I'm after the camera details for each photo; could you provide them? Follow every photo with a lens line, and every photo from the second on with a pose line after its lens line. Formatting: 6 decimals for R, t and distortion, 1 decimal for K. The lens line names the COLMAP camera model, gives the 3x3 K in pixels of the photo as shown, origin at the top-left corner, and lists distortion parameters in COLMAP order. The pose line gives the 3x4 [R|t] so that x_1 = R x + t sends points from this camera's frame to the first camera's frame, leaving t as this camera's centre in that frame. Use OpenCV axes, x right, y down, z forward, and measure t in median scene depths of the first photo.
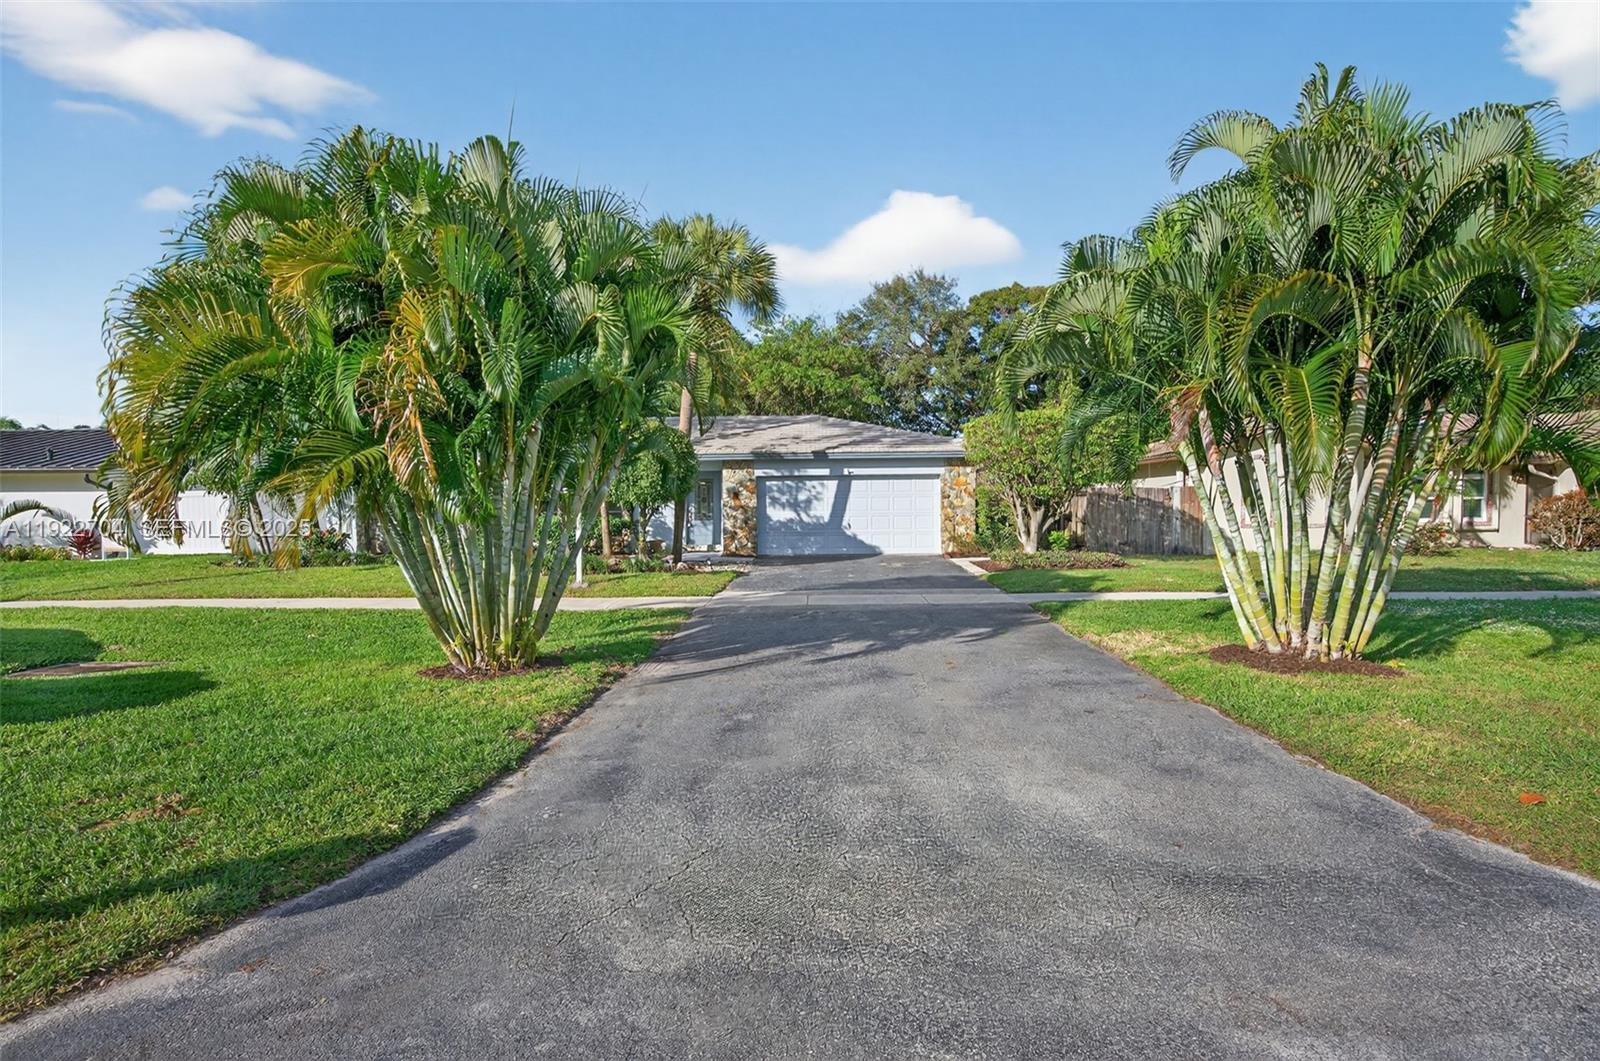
lens RADIAL K [[739.2, 0, 800.0], [0, 739.2, 530.5], [0, 0, 1]] dist [-0.000898, -0.000585]
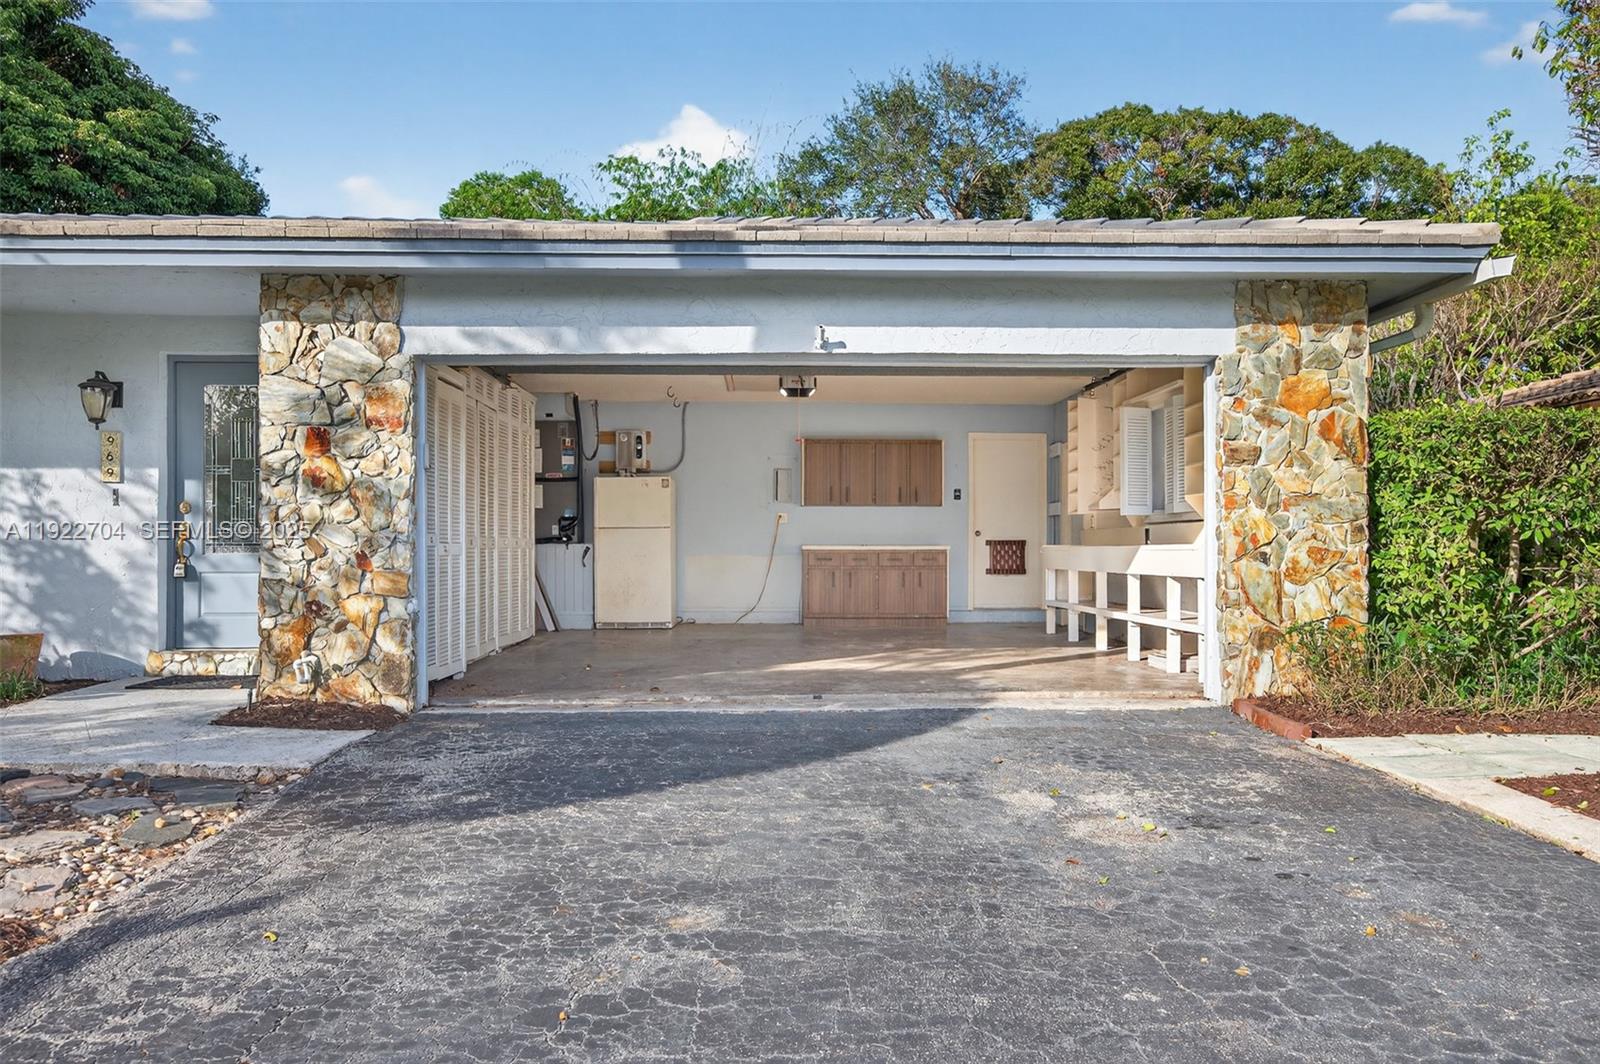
lens RADIAL K [[1268.3, 0, 767.7], [0, 1268.3, 536.7], [0, 0, 1]] dist [-0.011559, -0.007434]
pose [[0.999064, 0.009546, 0.042201, 0.043870], [-0.007909, 0.999216, -0.038790, -0.005043], [-0.042539, 0.038420, 0.998356, 0.818299]]
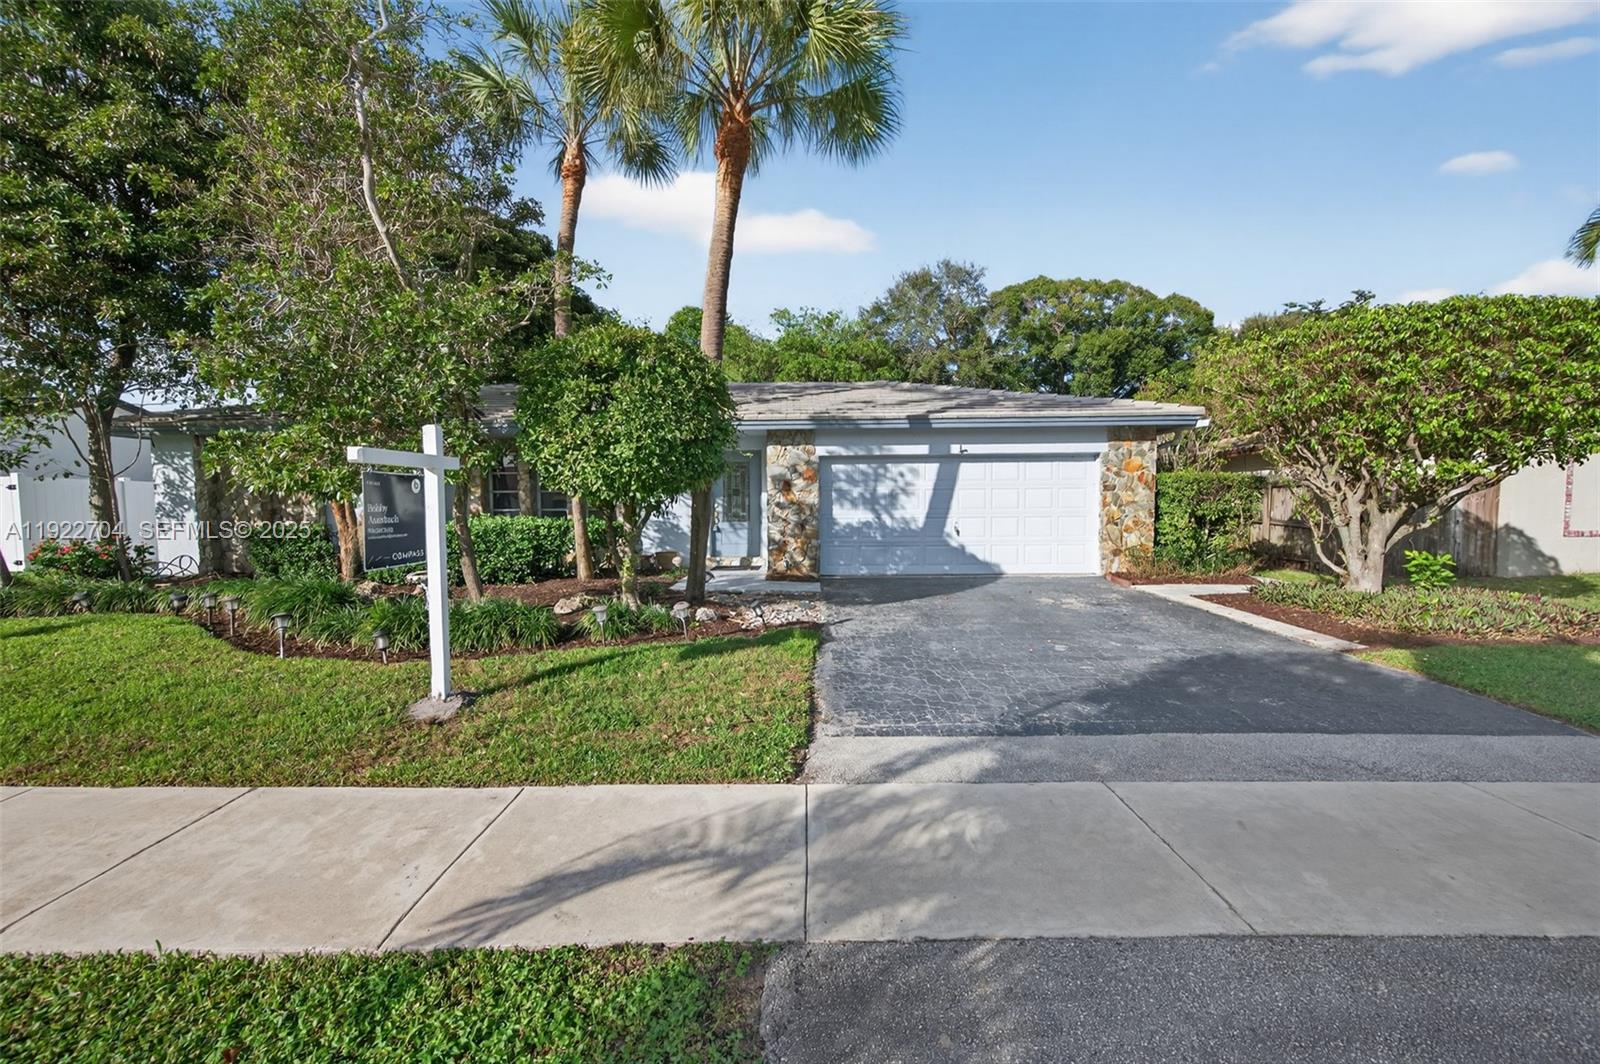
lens RADIAL K [[669.5, 0, 806.5], [0, 669.5, 546.1], [0, 0, 1]] dist [-0.000368, -0.000205]
pose [[0.999991, -0.000452, -0.004142, -0.088707], [0.000575, 0.999558, 0.029738, -0.016198], [0.004127, -0.029740, 0.999549, 0.546488]]
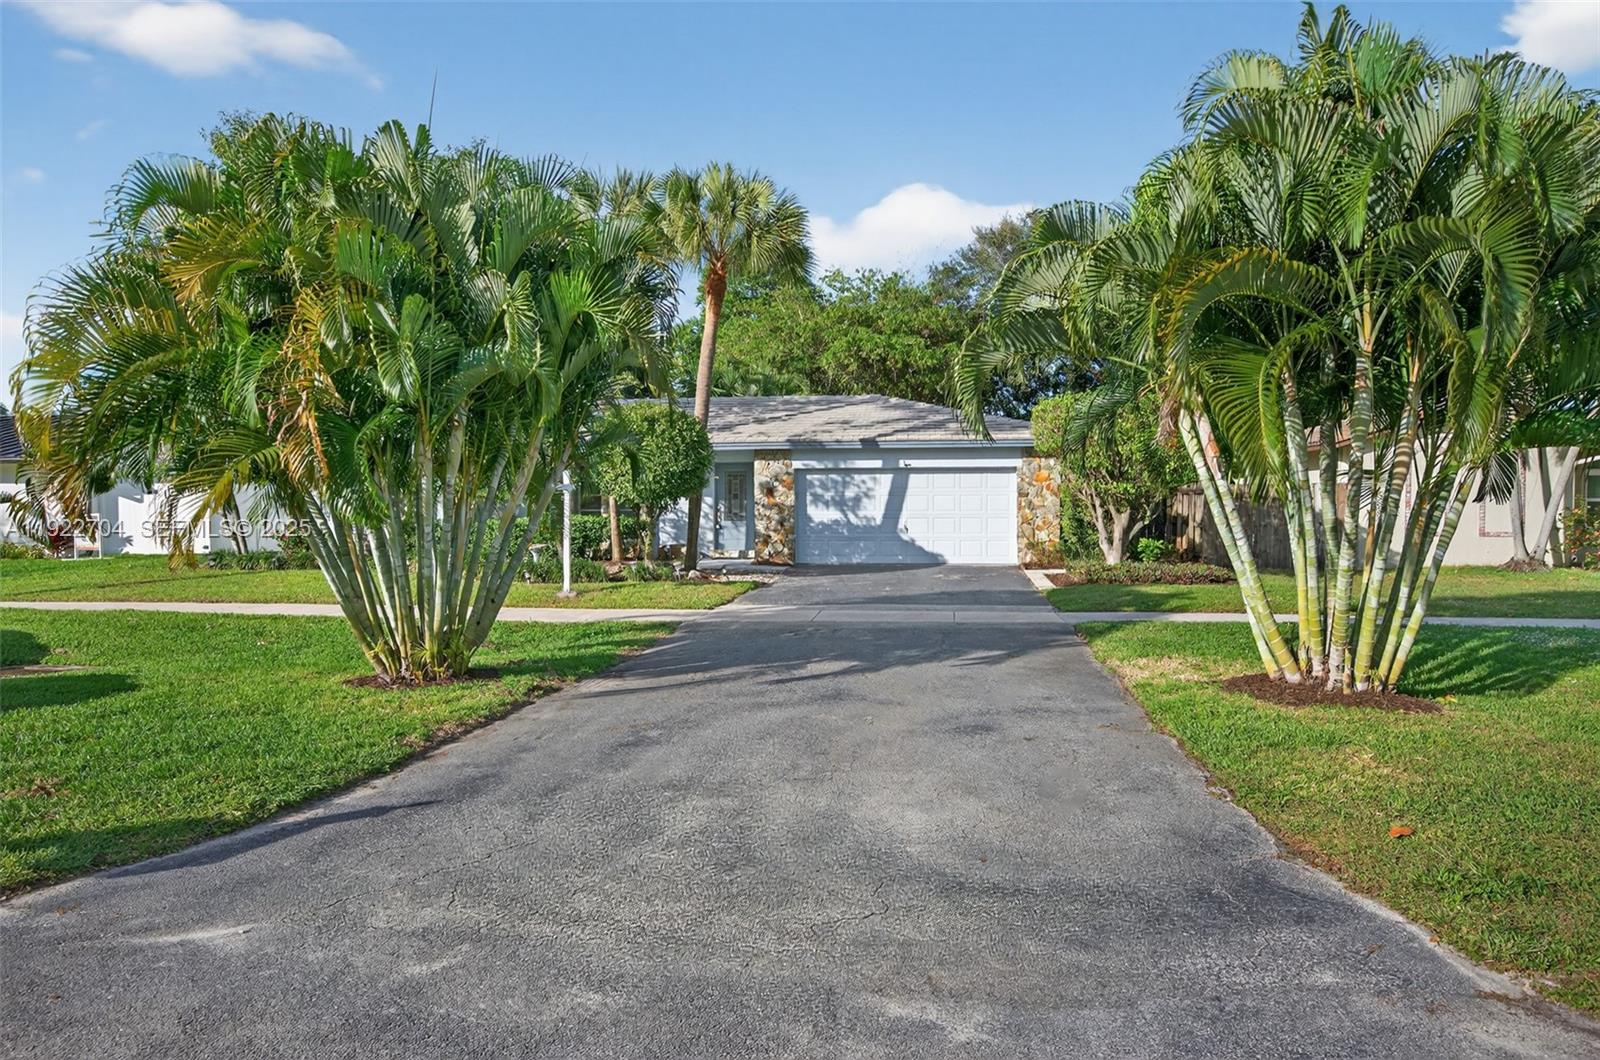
lens RADIAL K [[914.1, 0, 805.4], [0, 914.1, 528.7], [0, 0, 1]] dist [0.001401, 0.000384]
pose [[0.995316, 0.008886, -0.096267, 0.072626], [-0.009429, 0.999942, -0.005190, -0.000477], [0.096215, 0.006073, 0.995342, -0.041740]]
